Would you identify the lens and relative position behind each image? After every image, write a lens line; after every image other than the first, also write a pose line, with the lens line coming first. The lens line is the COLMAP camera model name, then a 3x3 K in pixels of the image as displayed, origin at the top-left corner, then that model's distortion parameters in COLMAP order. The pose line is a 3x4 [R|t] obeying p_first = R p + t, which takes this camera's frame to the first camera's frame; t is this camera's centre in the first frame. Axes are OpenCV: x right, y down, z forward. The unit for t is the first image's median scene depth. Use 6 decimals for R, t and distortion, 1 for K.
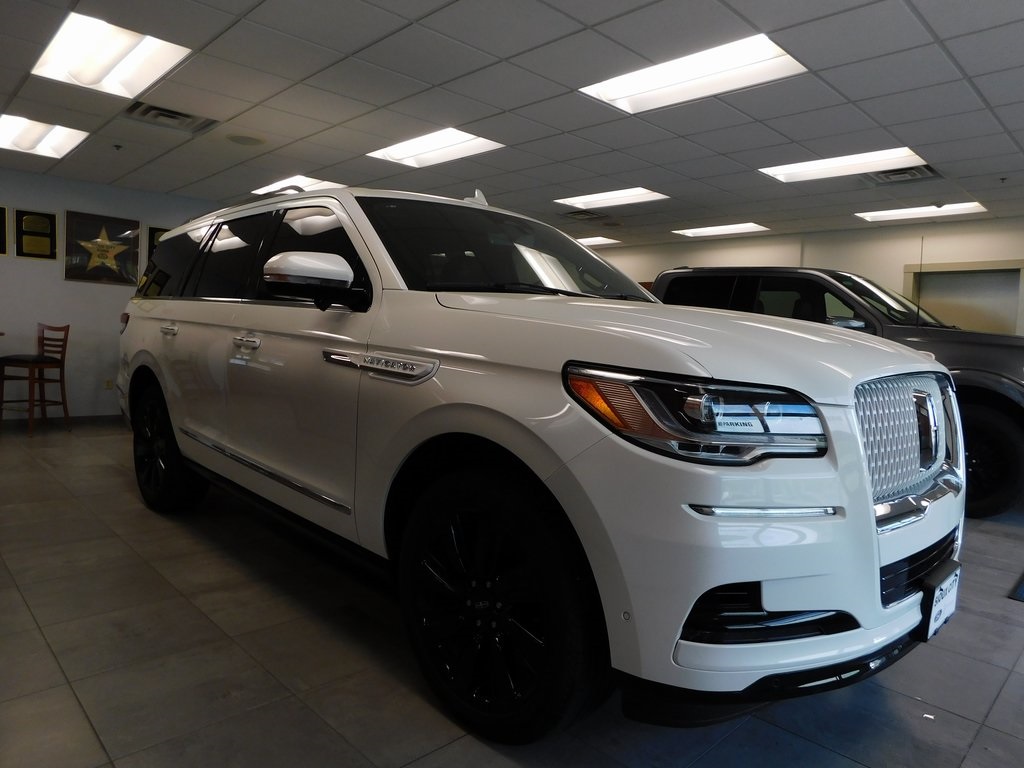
lens RADIAL K [[666.0, 0, 512.0], [0, 666.0, 384.0], [0, 0, 1]] dist [-0.061795, 0.042793]
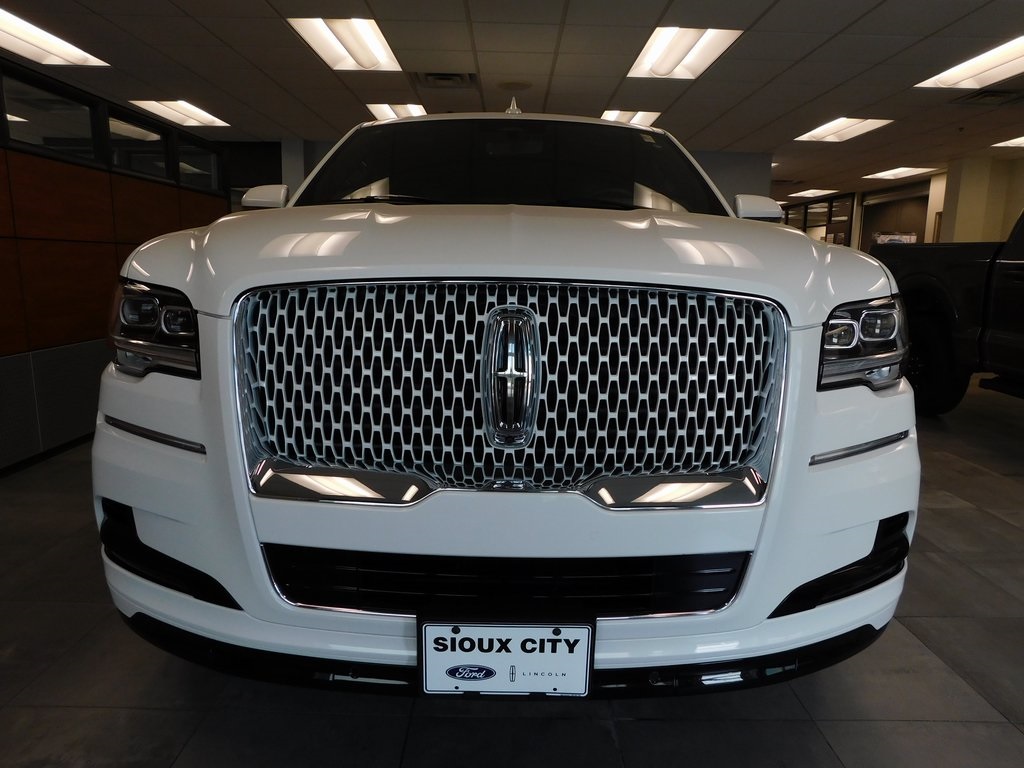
lens RADIAL K [[666.0, 0, 512.0], [0, 666.0, 384.0], [0, 0, 1]] dist [-0.061795, 0.042793]
pose [[0.717534, 0.101744, -0.689053, 0.610993], [-0.047913, 0.994140, 0.096899, 0.011614], [0.694874, -0.036514, 0.718204, 0.331328]]
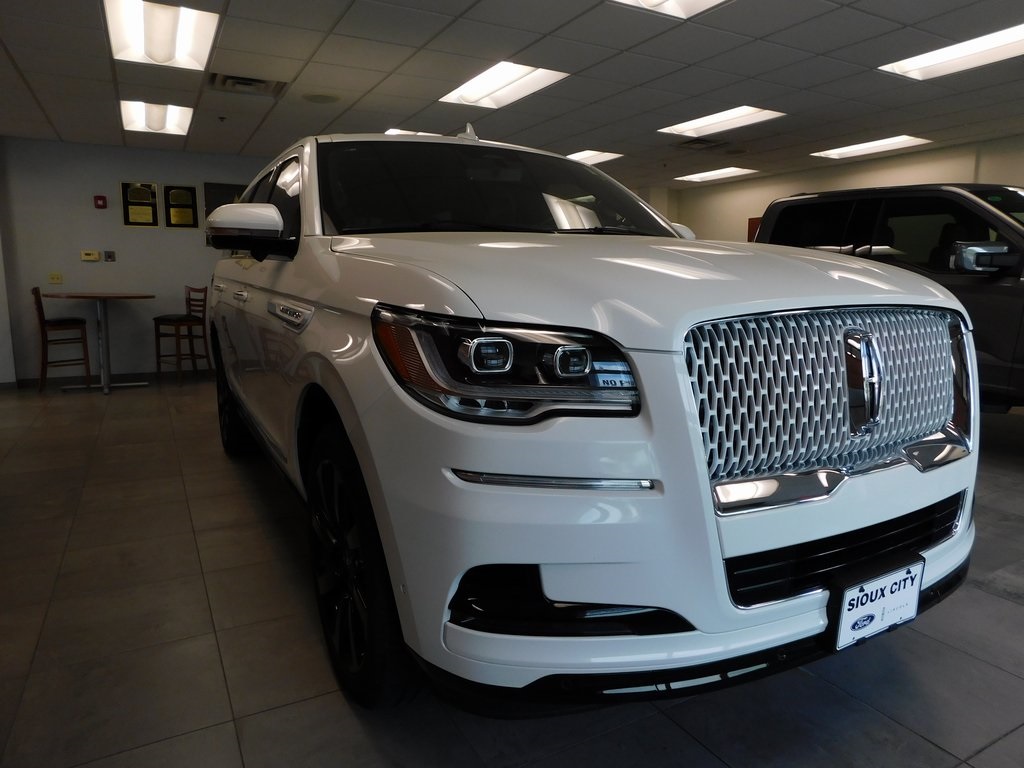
lens RADIAL K [[666.0, 0, 512.0], [0, 666.0, 384.0], [0, 0, 1]] dist [-0.061795, 0.042793]
pose [[0.964279, 0.000937, -0.264886, 0.256886], [0.019431, 0.997050, 0.074261, 0.004805], [0.264174, -0.076755, 0.961416, 0.093866]]
